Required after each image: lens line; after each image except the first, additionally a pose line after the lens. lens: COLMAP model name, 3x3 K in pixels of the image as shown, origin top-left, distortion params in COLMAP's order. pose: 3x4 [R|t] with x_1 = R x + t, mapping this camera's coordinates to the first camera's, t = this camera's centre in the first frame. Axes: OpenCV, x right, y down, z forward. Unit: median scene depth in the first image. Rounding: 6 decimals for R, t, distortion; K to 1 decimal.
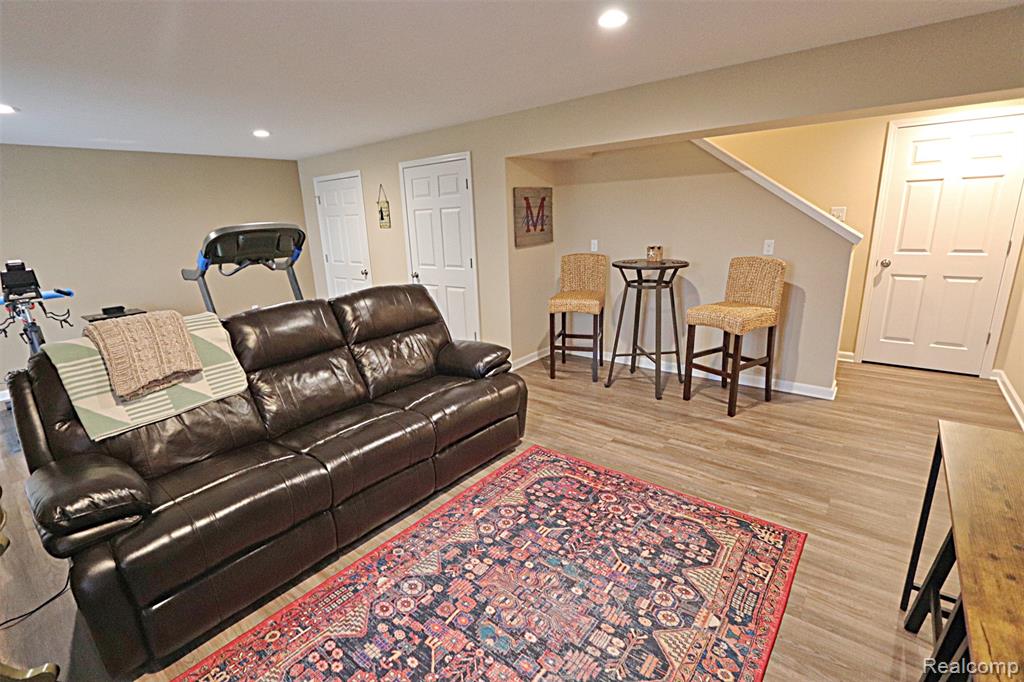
lens RADIAL K [[471.0, 0, 504.9], [0, 471.0, 343.0], [0, 0, 1]] dist [-0.015167, -0.000299]
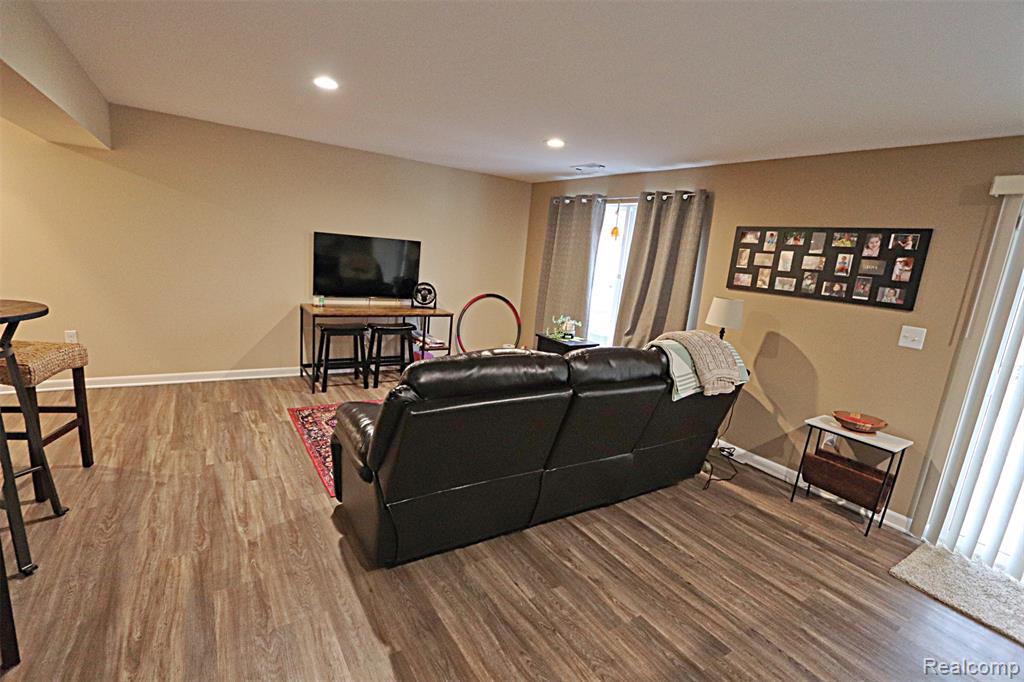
lens RADIAL K [[471.0, 0, 504.9], [0, 471.0, 343.0], [0, 0, 1]] dist [-0.015167, -0.000299]
pose [[-0.950486, -0.106558, 0.291928, -0.659857], [0.028174, 0.905962, 0.422421, -0.565361], [-0.309488, 0.409730, -0.858102, 2.173199]]
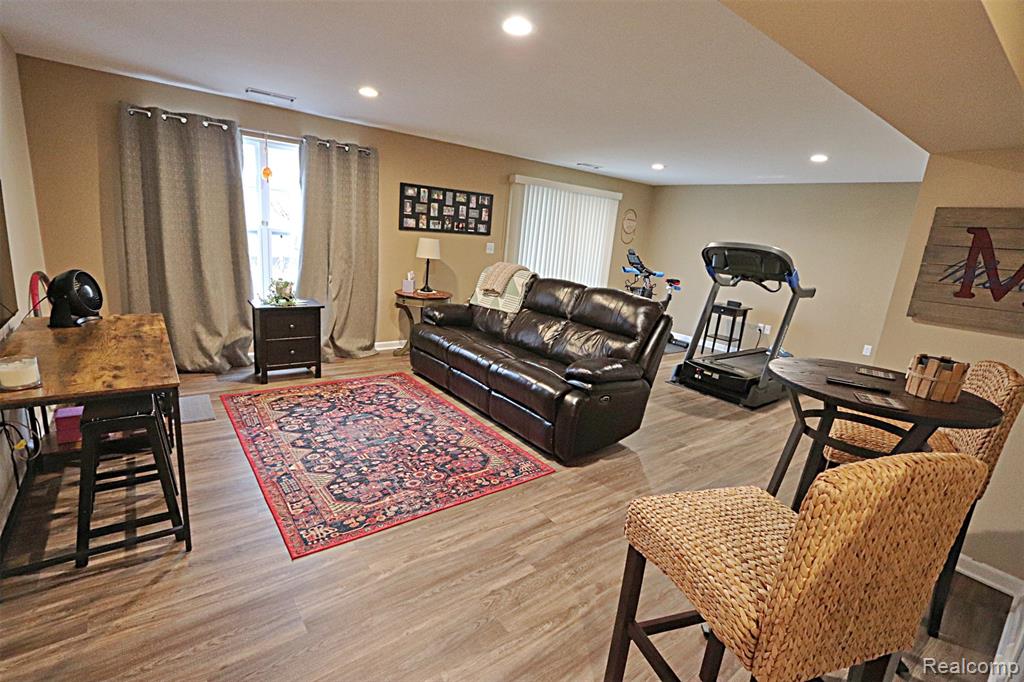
lens RADIAL K [[471.0, 0, 504.9], [0, 471.0, 343.0], [0, 0, 1]] dist [-0.015167, -0.000299]
pose [[-0.231193, 0.249557, -0.940357, 1.295968], [-0.323469, 0.891841, 0.316208, -0.395729], [0.917561, 0.377281, -0.125463, 1.321550]]
